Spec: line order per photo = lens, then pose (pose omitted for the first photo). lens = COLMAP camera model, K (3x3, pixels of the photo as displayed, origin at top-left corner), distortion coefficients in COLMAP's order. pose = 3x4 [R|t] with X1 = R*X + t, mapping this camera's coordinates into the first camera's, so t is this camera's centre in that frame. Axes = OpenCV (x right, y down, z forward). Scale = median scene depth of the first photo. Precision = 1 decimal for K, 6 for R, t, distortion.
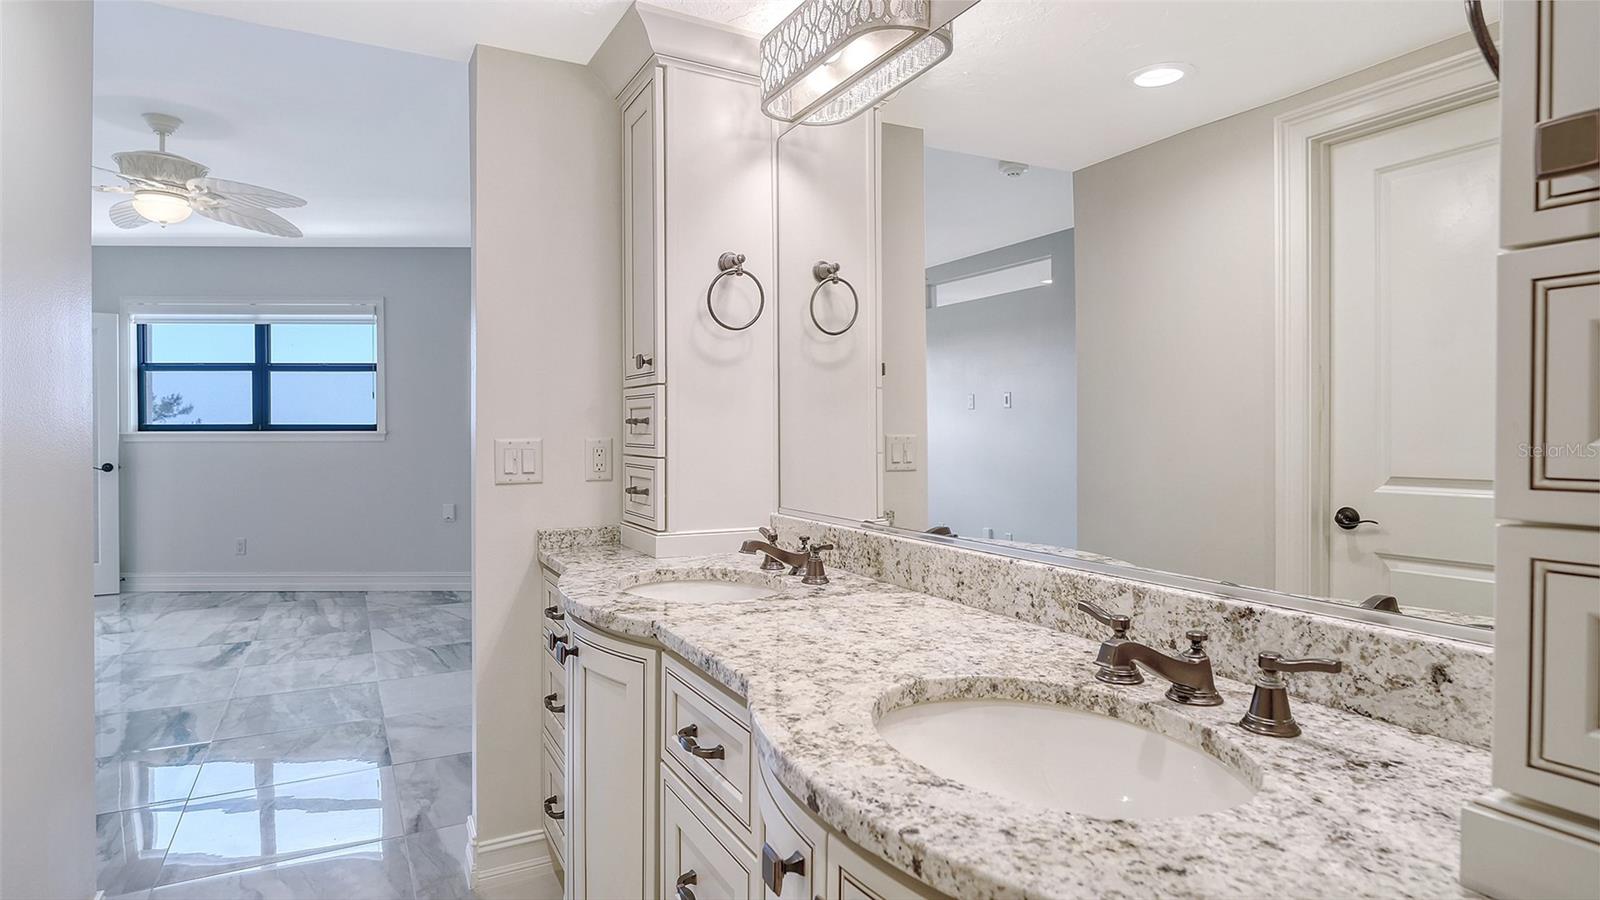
lens RADIAL K [[851.3, 0, 791.7], [0, 851.3, 441.5], [0, 0, 1]] dist [0.001288, 0.000378]
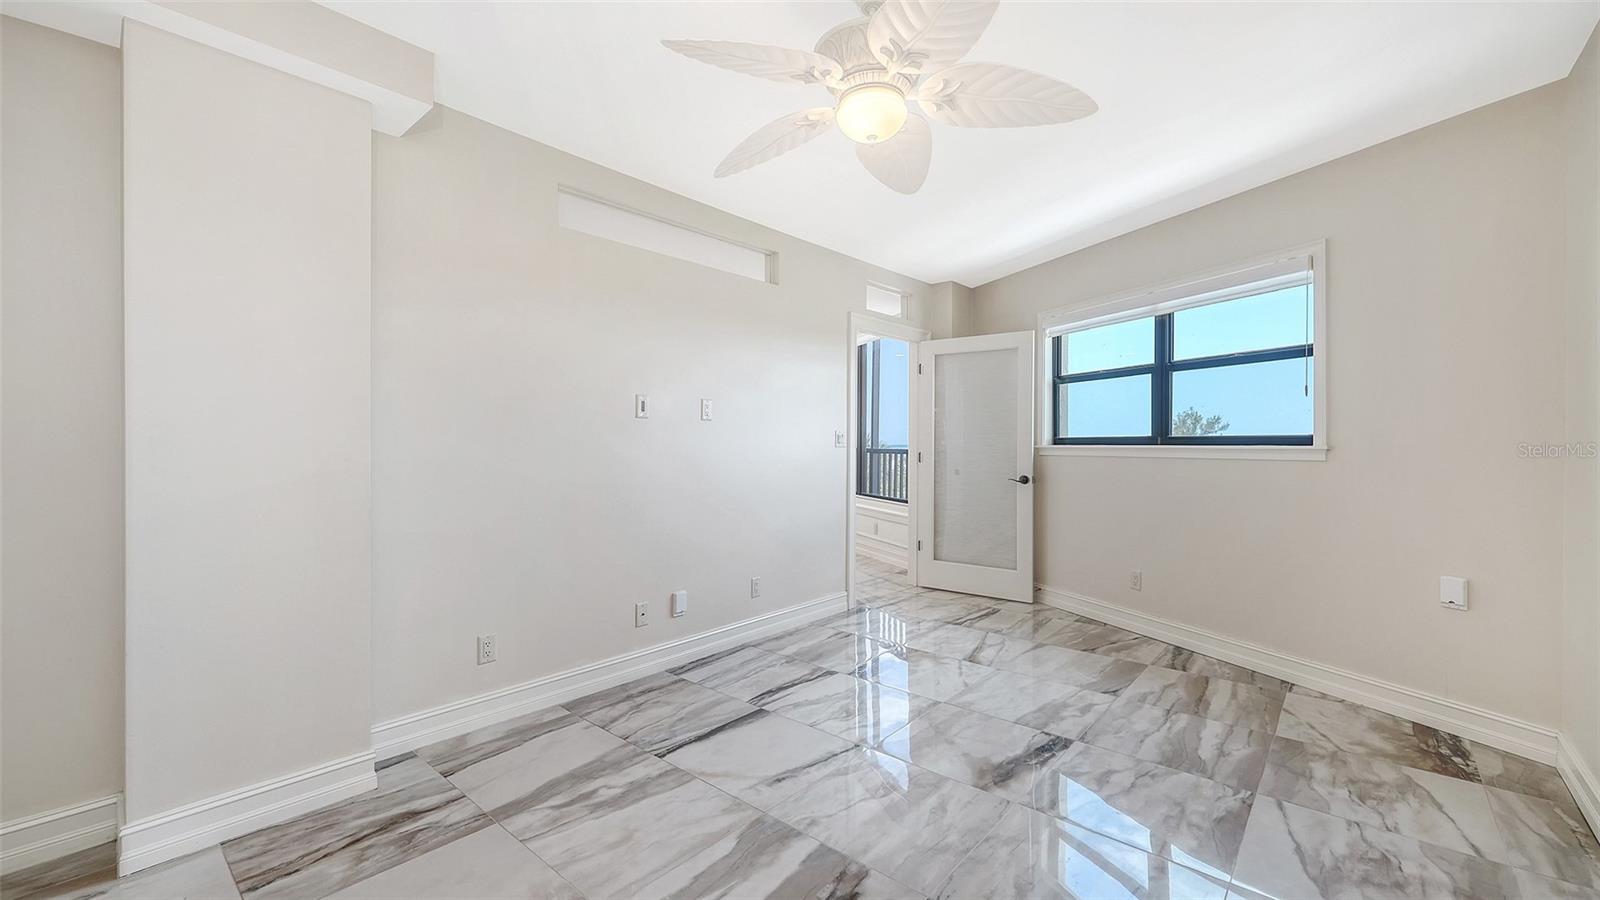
lens RADIAL K [[657.3, 0, 796.9], [0, 657.3, 443.4], [0, 0, 1]] dist [0.002826, 0.000265]
pose [[0.365968, 0.002184, -0.930625, -0.157887], [-0.013055, 0.999911, -0.002787, -0.007186], [0.930536, 0.013169, 0.365964, 0.439861]]
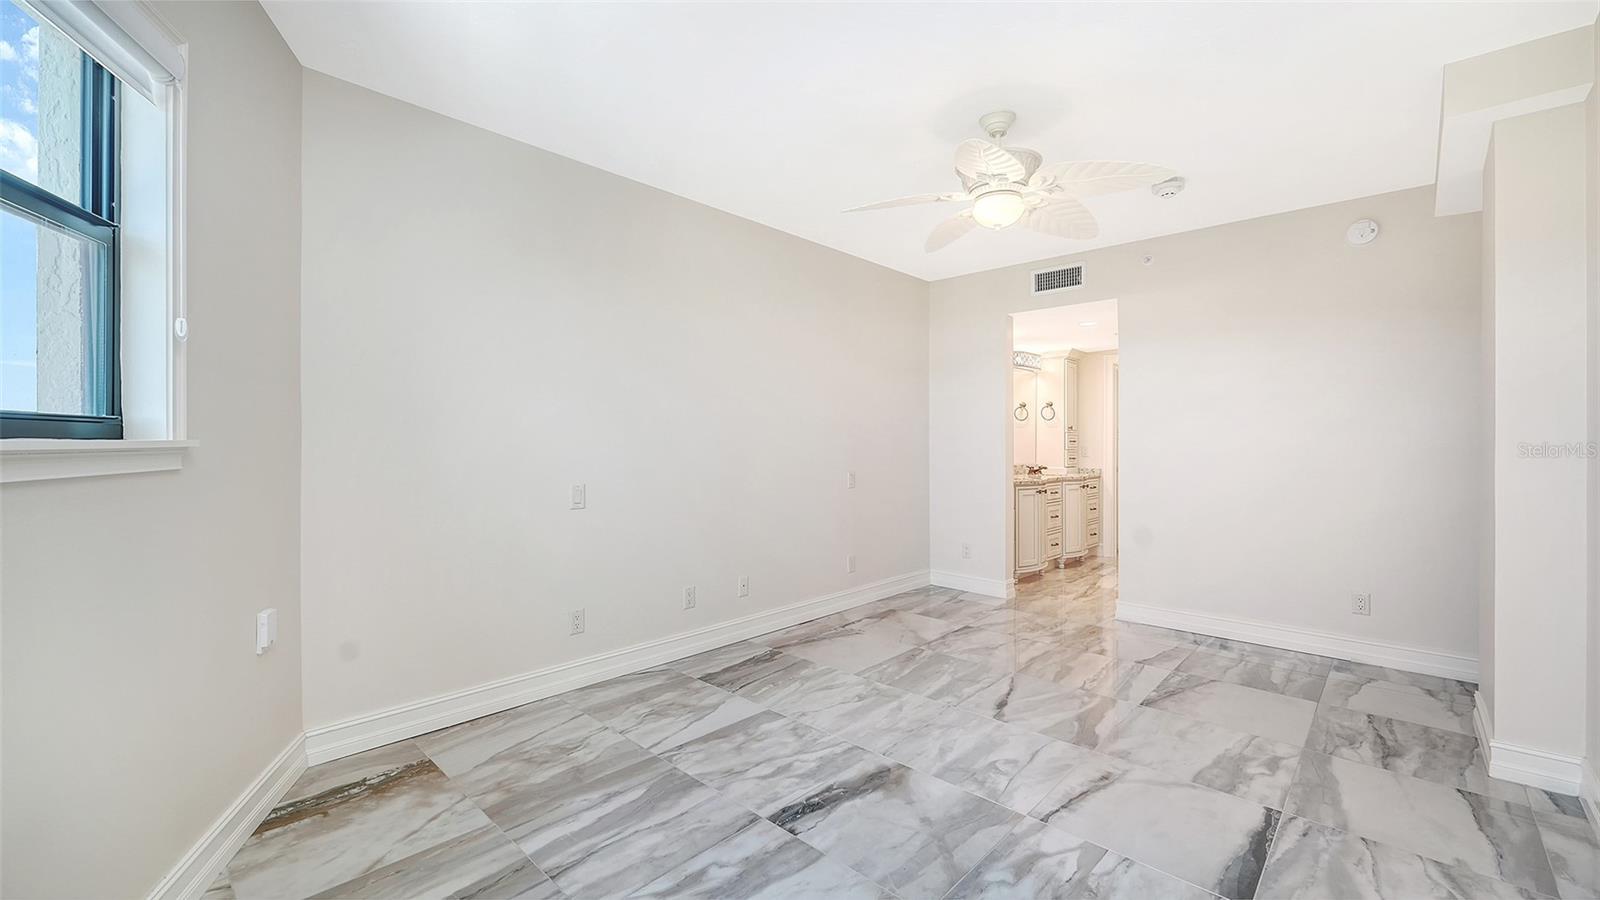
lens RADIAL K [[660.2, 0, 793.0], [0, 660.2, 443.4], [0, 0, 1]] dist [0.001186, -0.000323]
pose [[-0.321032, -0.002382, 0.947065, -0.796447], [0.006449, 0.999968, 0.004701, -0.010304], [-0.947046, 0.007617, -0.321006, 0.849914]]
